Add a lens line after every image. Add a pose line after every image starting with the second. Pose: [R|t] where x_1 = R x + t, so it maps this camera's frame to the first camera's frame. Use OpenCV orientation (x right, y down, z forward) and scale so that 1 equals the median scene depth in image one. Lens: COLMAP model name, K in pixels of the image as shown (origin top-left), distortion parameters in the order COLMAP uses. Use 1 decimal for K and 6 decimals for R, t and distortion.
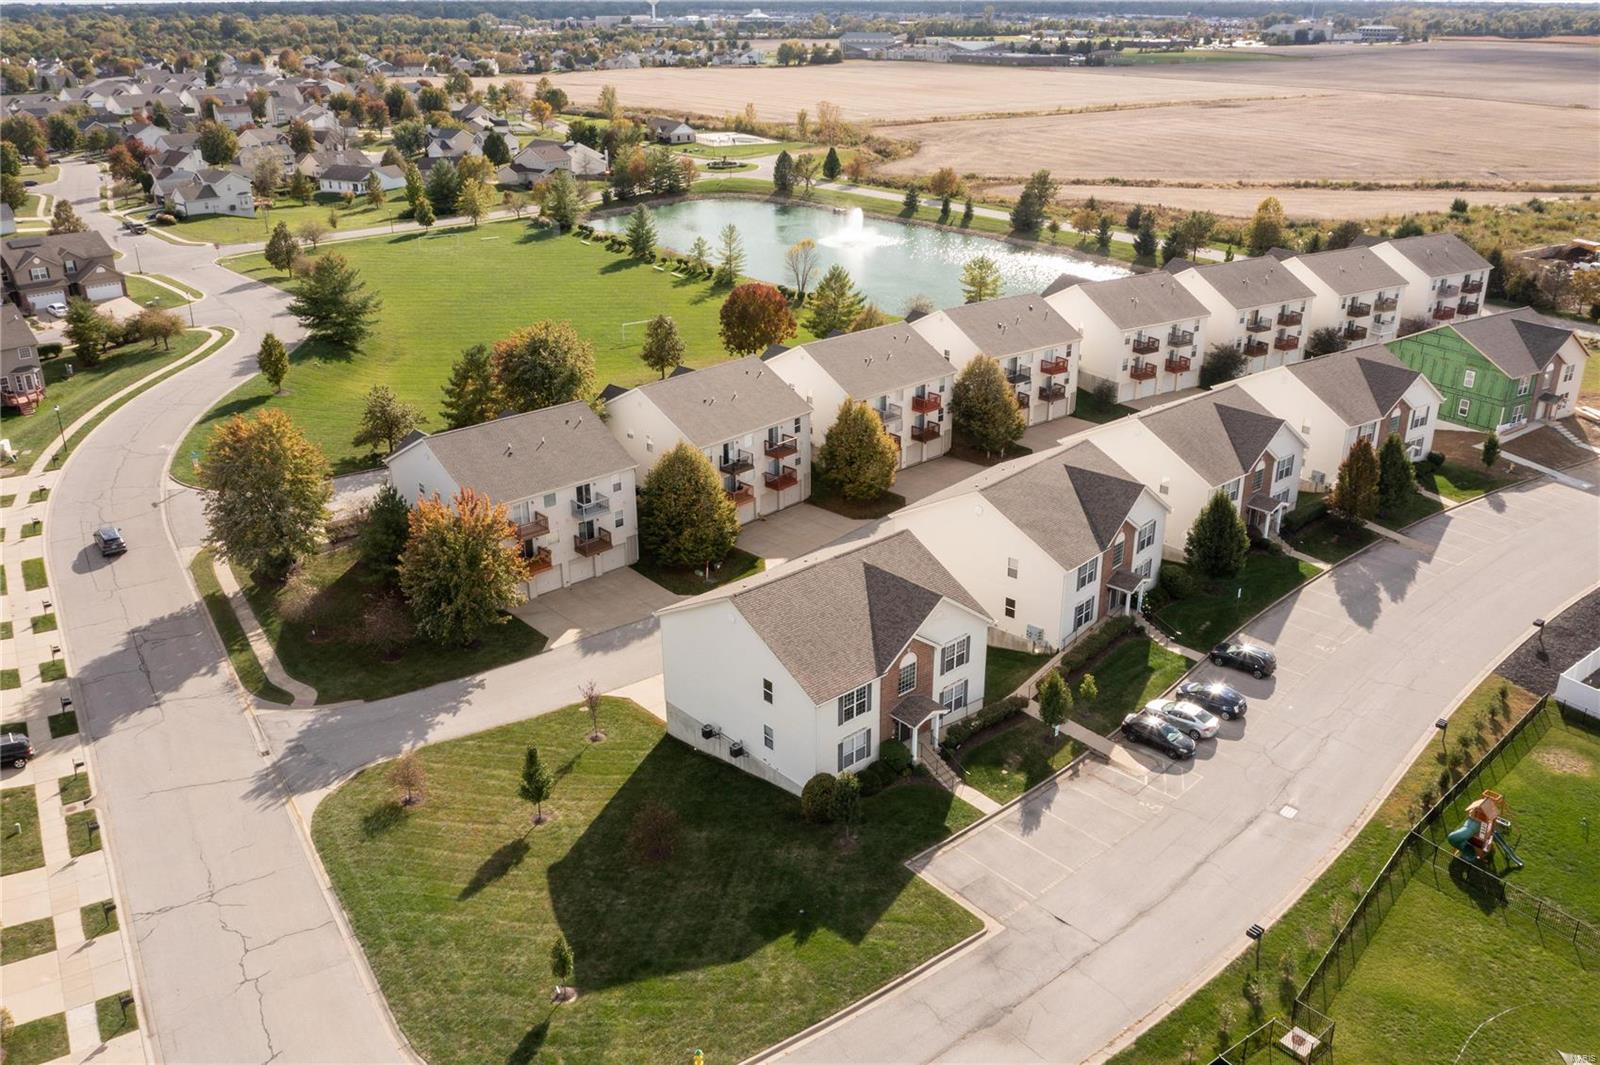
lens RADIAL K [[1308.7, 0, 800.0], [0, 1308.7, 532.5], [0, 0, 1]] dist [-0.011697, -0.005030]
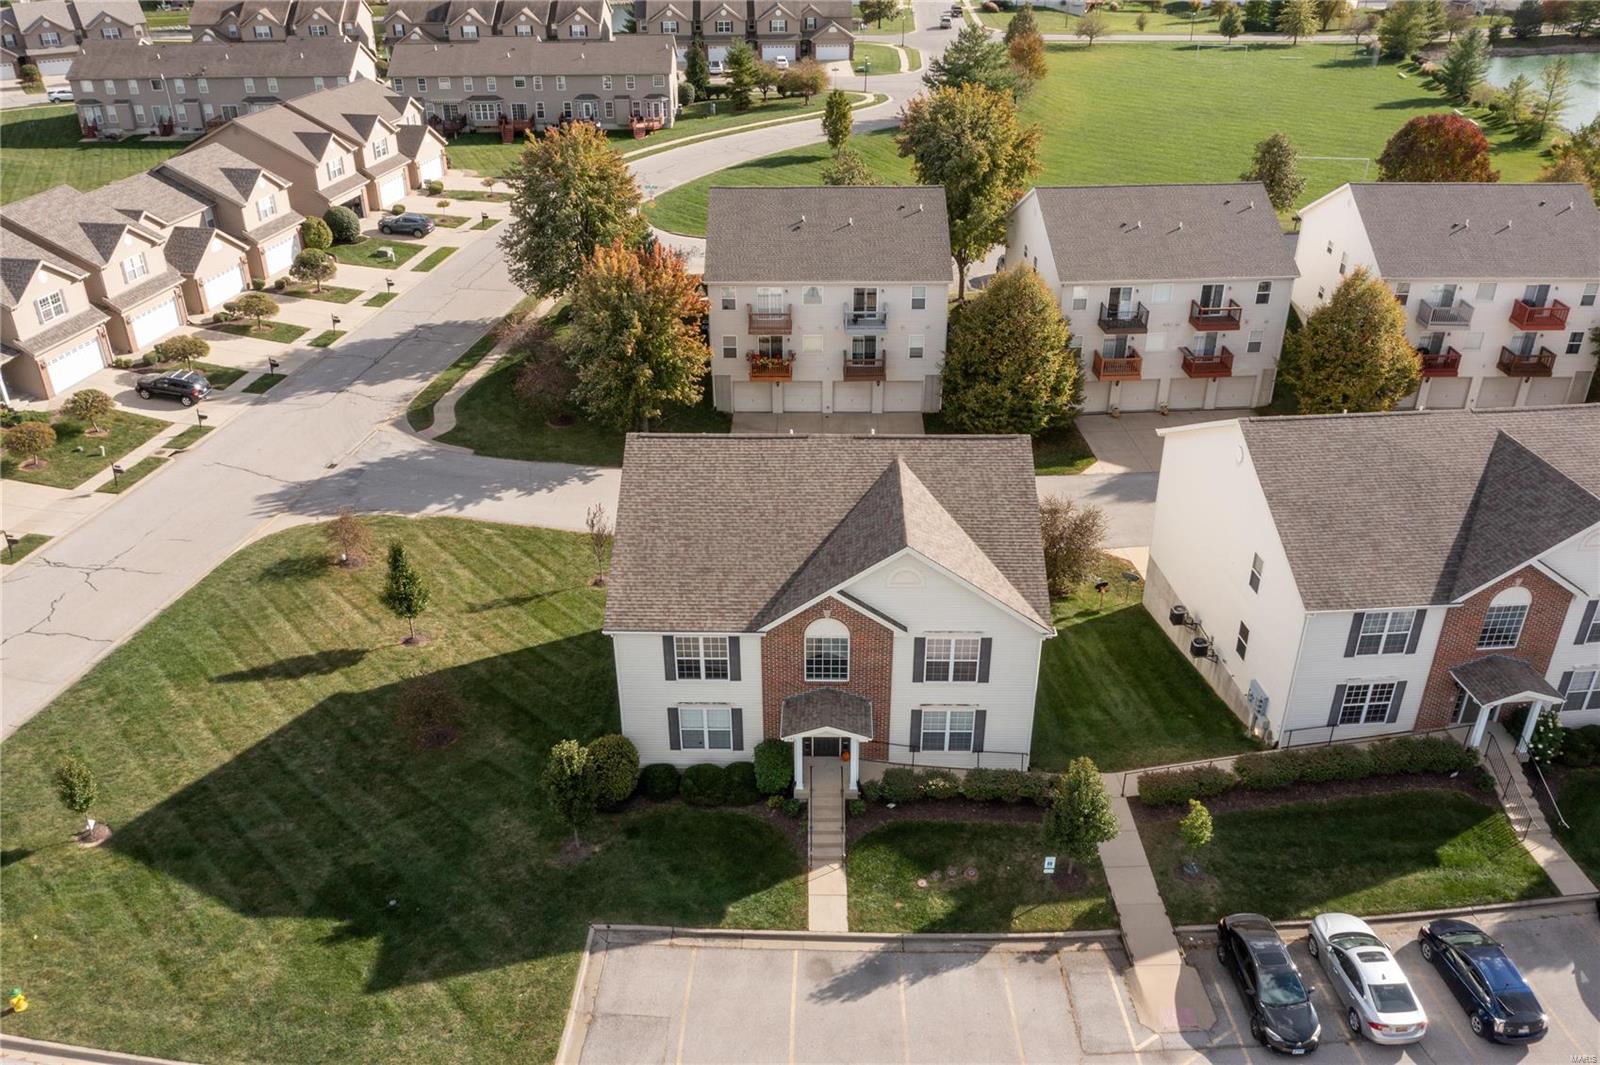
lens RADIAL K [[1263.1, 0, 802.4], [0, 1263.1, 513.2], [0, 0, 1]] dist [-0.013661, -0.007718]
pose [[0.719291, 0.320215, -0.616509, 0.349736], [-0.258755, 0.947069, 0.190015, -0.048884], [0.644722, 0.022849, 0.764076, 0.480084]]
